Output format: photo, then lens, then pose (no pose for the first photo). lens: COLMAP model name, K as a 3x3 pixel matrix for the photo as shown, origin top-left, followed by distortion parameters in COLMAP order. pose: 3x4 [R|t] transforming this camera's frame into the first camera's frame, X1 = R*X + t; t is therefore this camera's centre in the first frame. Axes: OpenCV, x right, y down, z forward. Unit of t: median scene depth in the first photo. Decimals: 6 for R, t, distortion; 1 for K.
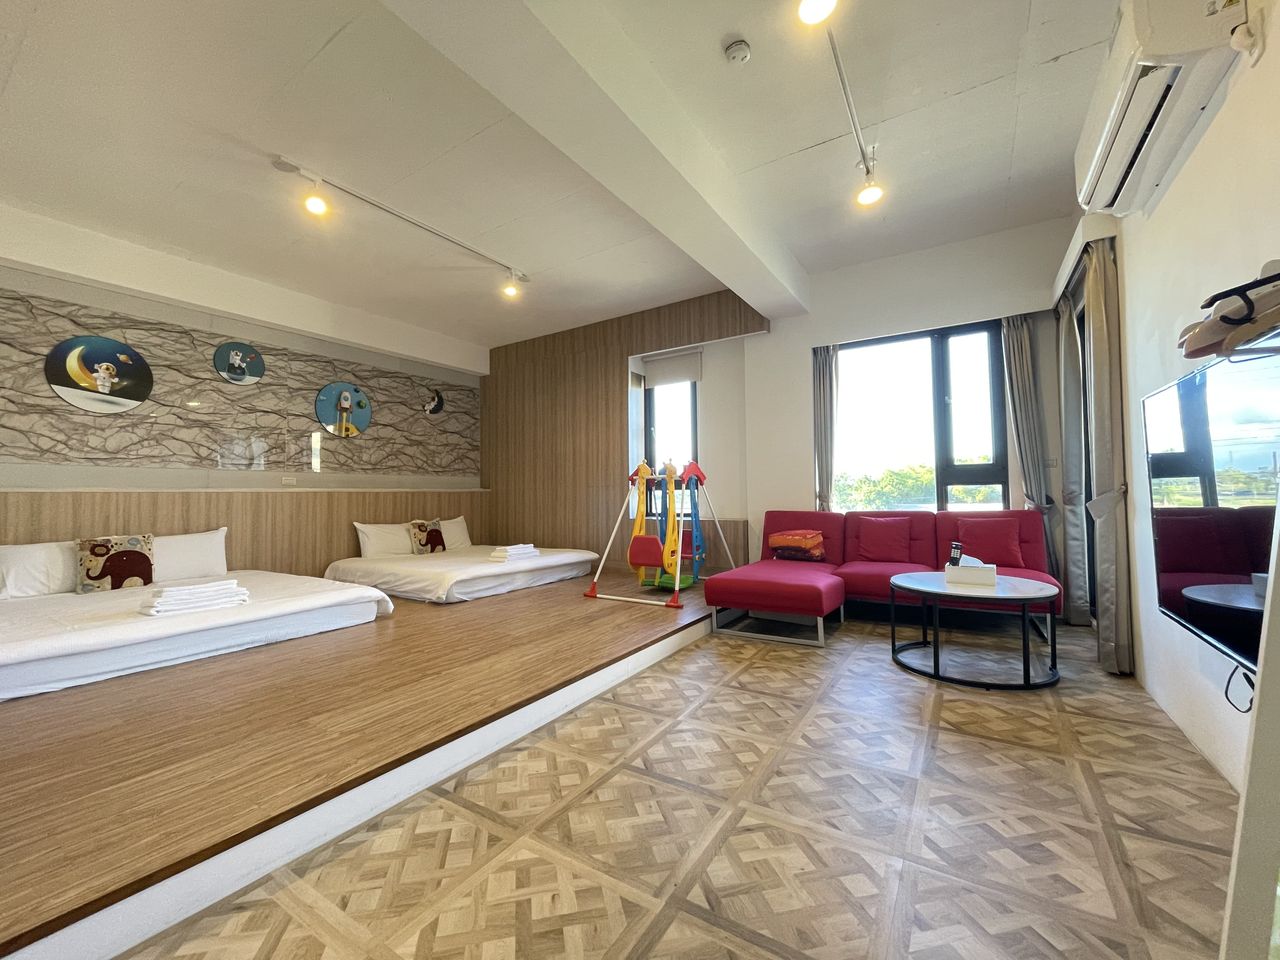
lens RADIAL K [[517.8, 0, 646.7], [0, 517.8, 466.3], [0, 0, 1]] dist [-0.000034, -0.000767]
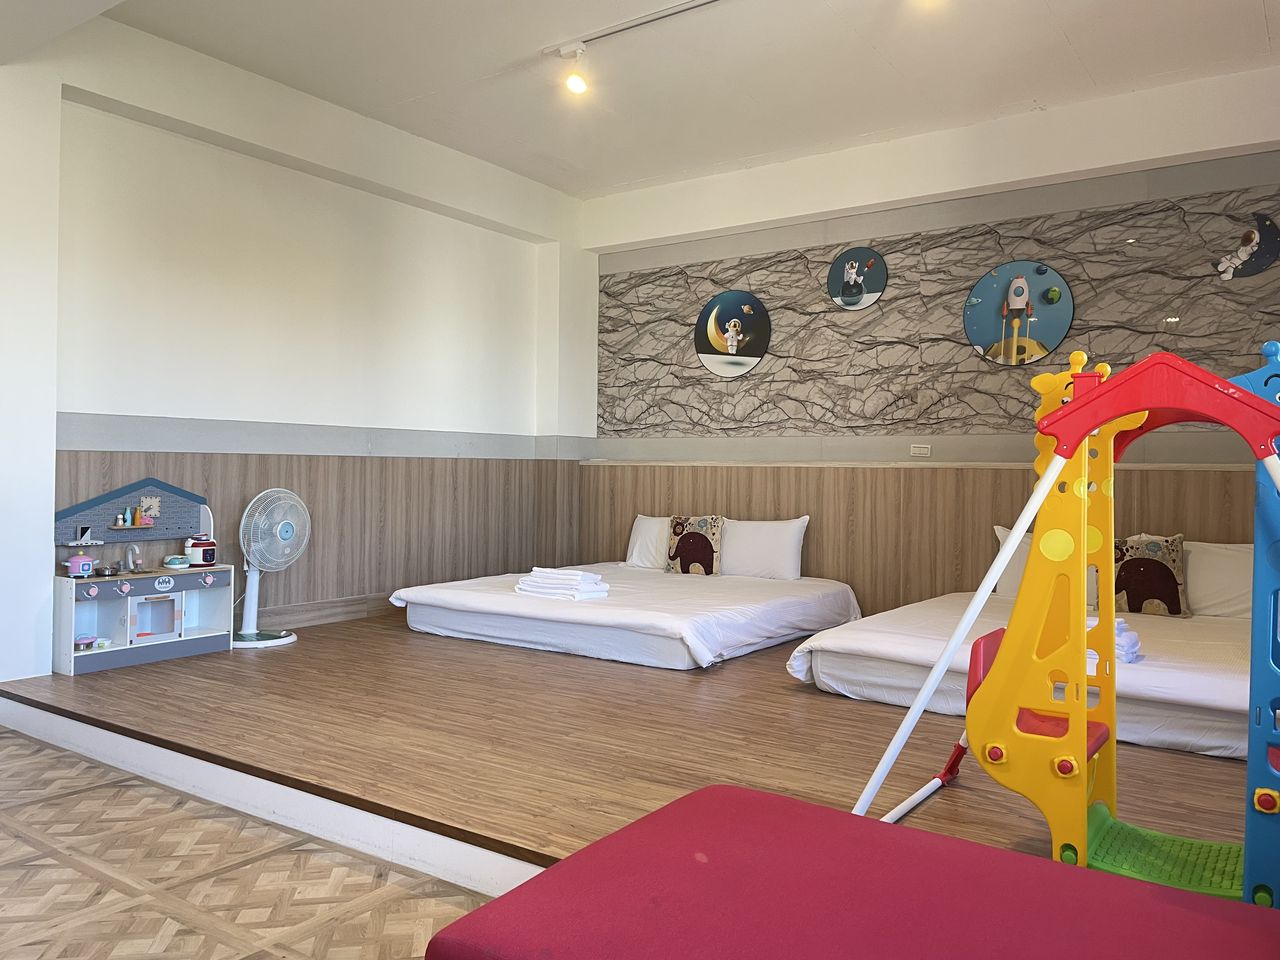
lens RADIAL K [[967.9, 0, 668.1], [0, 967.9, 485.4], [0, 0, 1]] dist [0.029421, -0.041261]
pose [[-0.040821, 0.019239, -0.998981, 0.588263], [0.042585, 0.998940, 0.017498, 0.046586], [0.998259, -0.041827, -0.041597, 0.929936]]
